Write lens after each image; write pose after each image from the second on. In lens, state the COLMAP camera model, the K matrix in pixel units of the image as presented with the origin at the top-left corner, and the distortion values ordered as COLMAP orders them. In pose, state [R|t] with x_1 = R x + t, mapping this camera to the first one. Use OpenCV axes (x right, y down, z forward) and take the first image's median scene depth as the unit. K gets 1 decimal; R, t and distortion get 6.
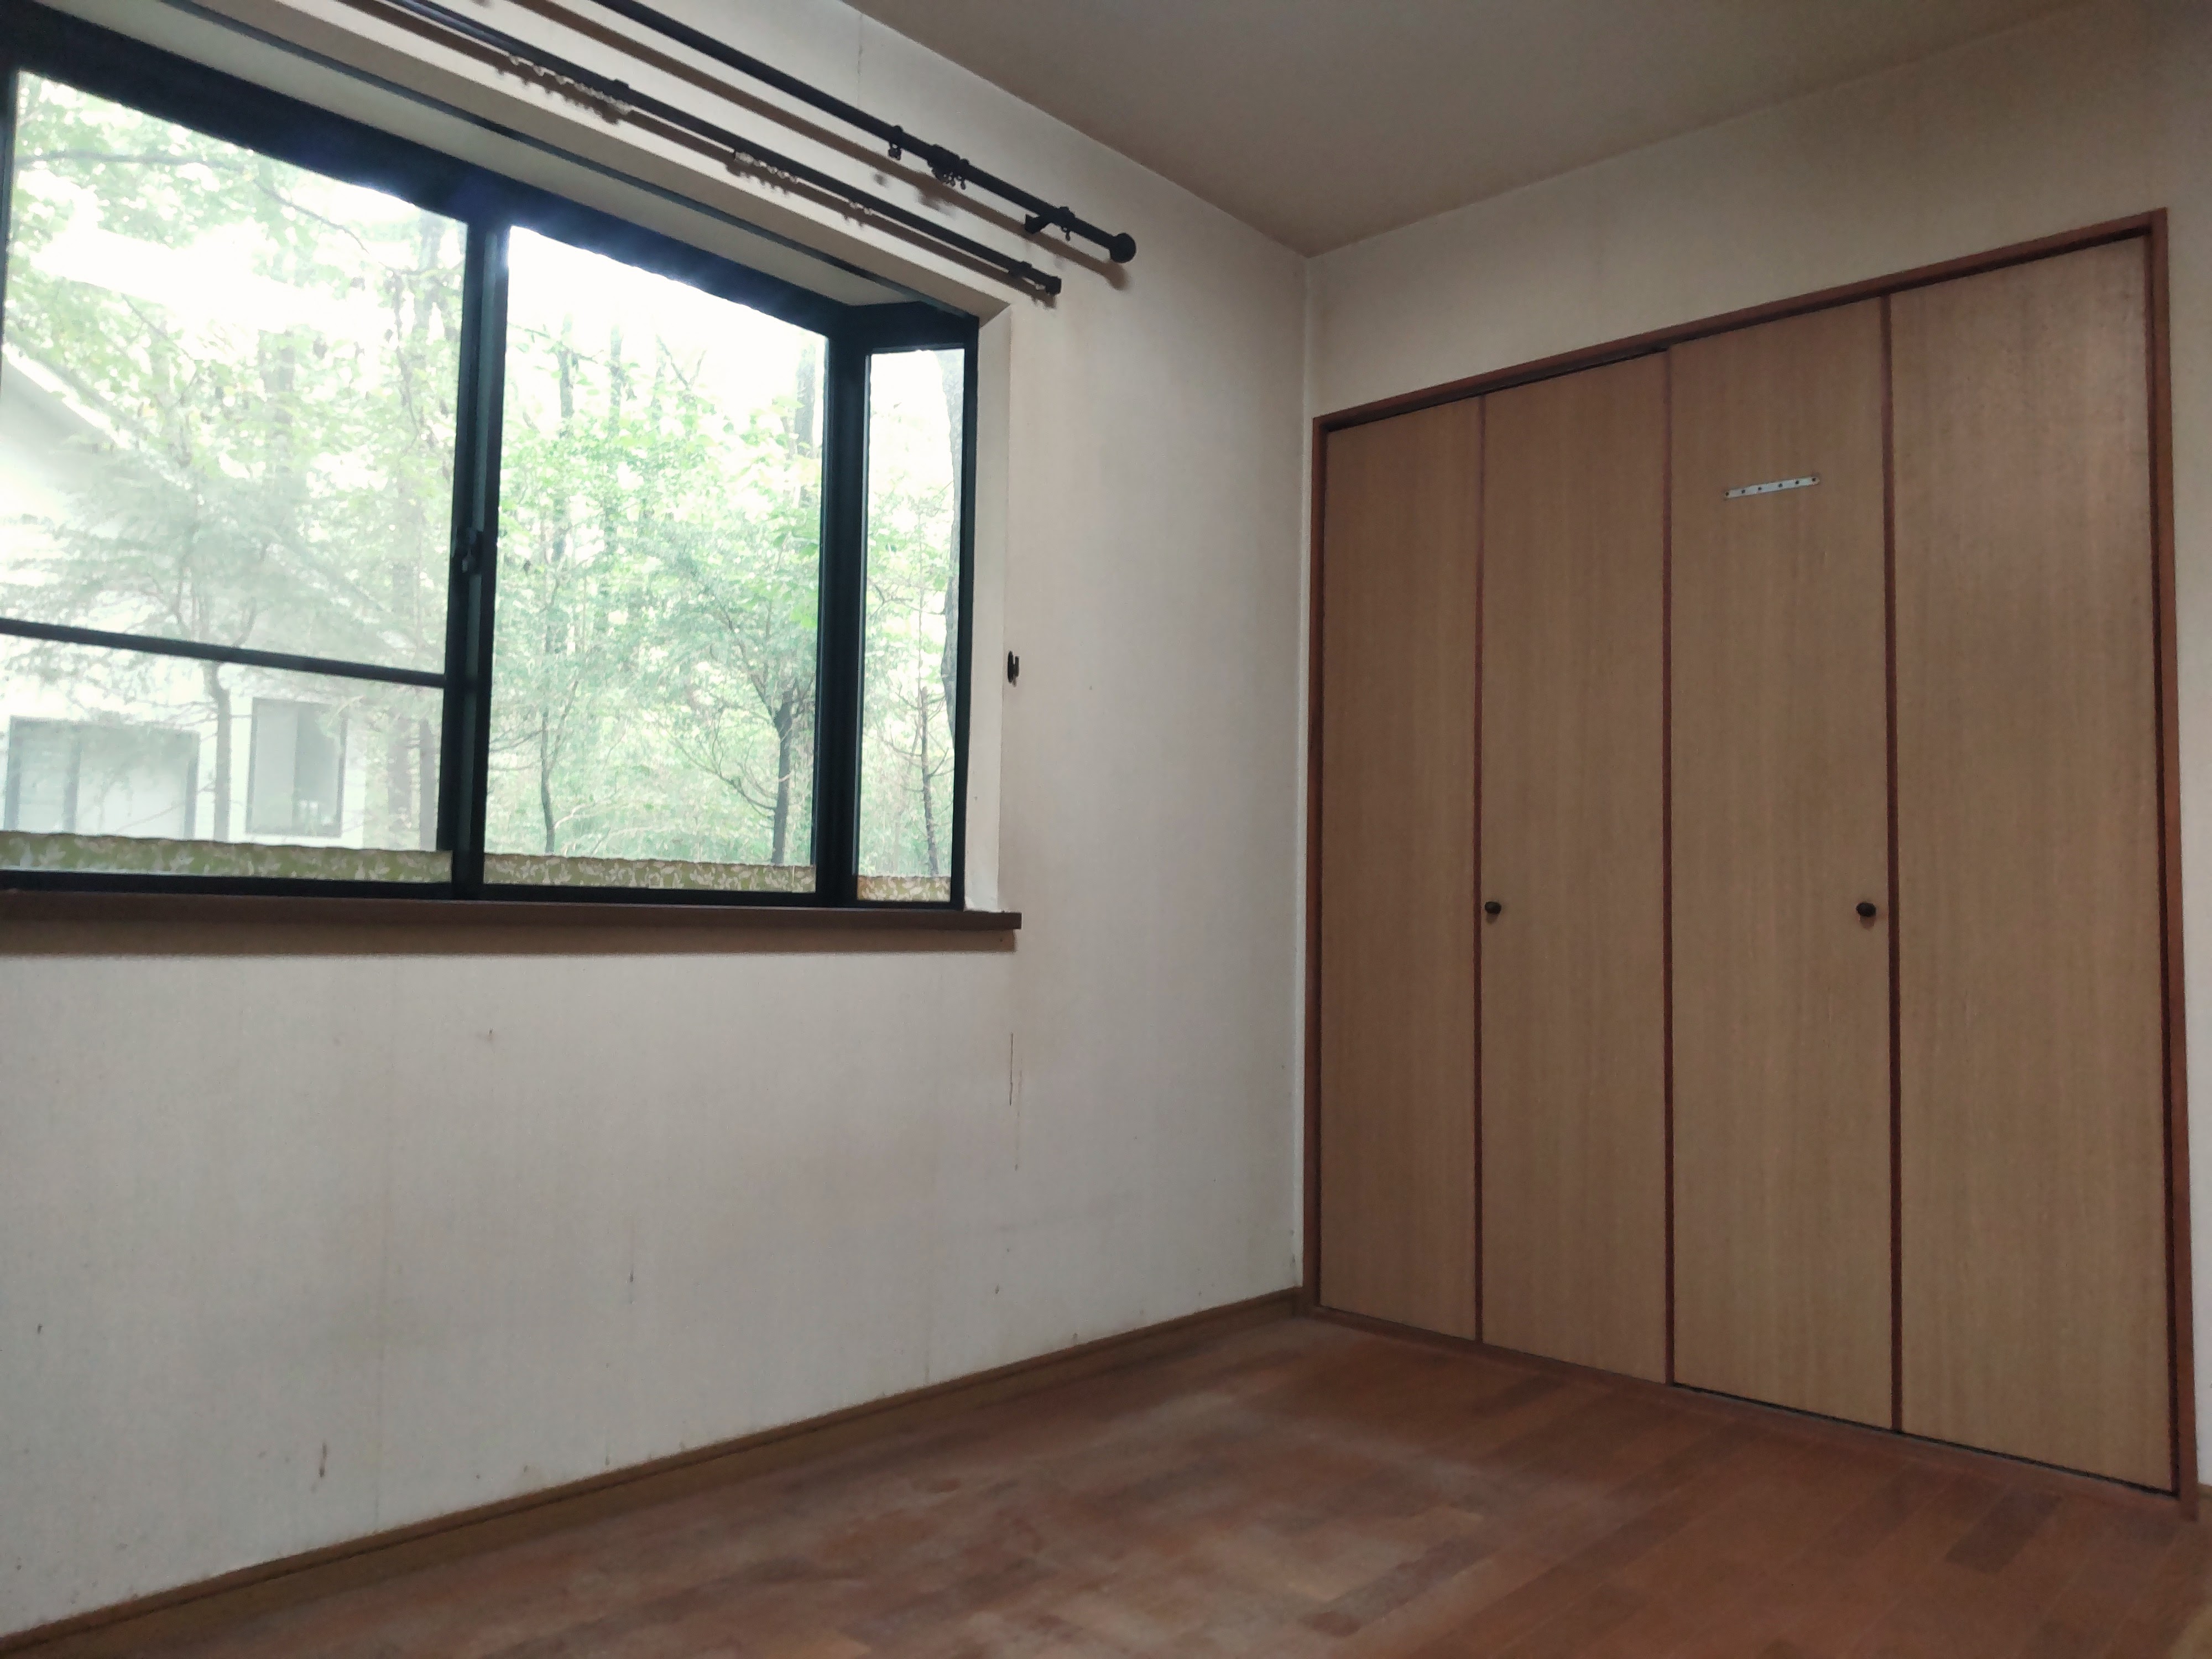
lens RADIAL K [[1583.7, 0, 1106.0], [0, 1583.7, 829.5], [0, 0, 1]] dist [0.030386, -0.001696]
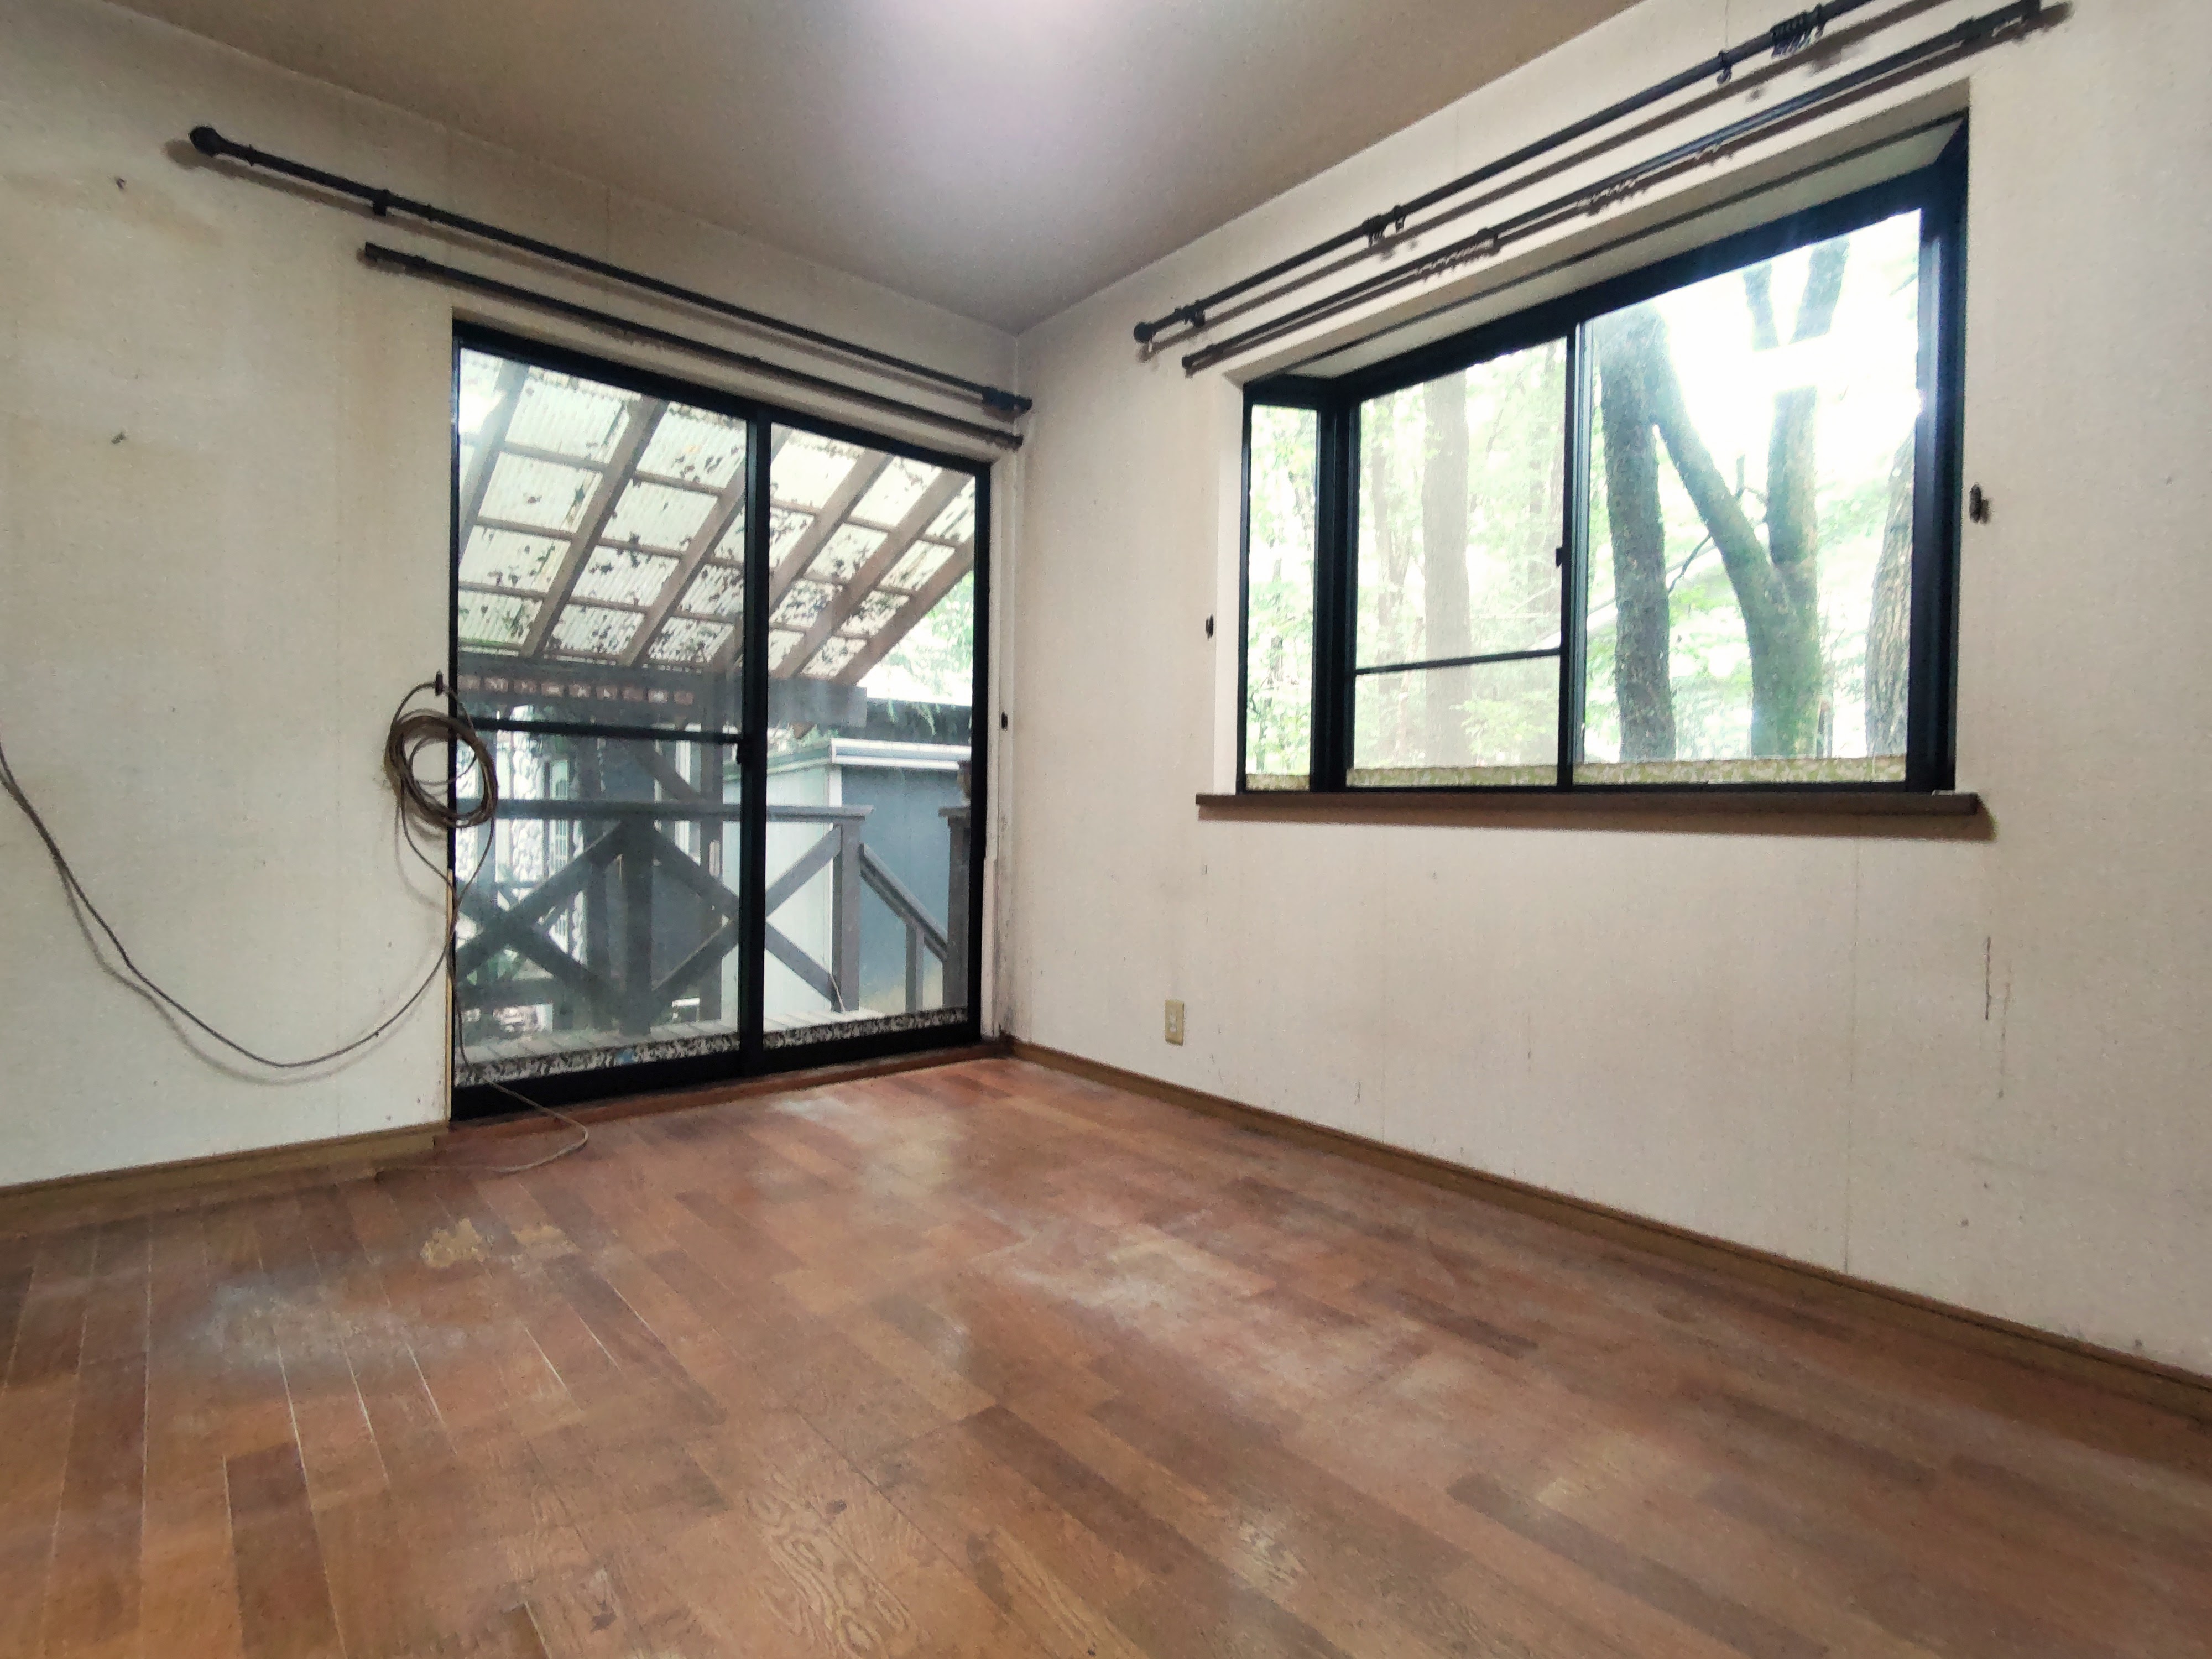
lens RADIAL K [[1108.1, 0, 1106.0], [0, 1108.1, 829.5], [0, 0, 1]] dist [-0.000189, 0.016010]
pose [[-0.098136, 0.001577, -0.995172, 0.711920], [0.042801, 0.999080, -0.002637, 0.063849], [0.994252, -0.042853, -0.098113, 0.710646]]
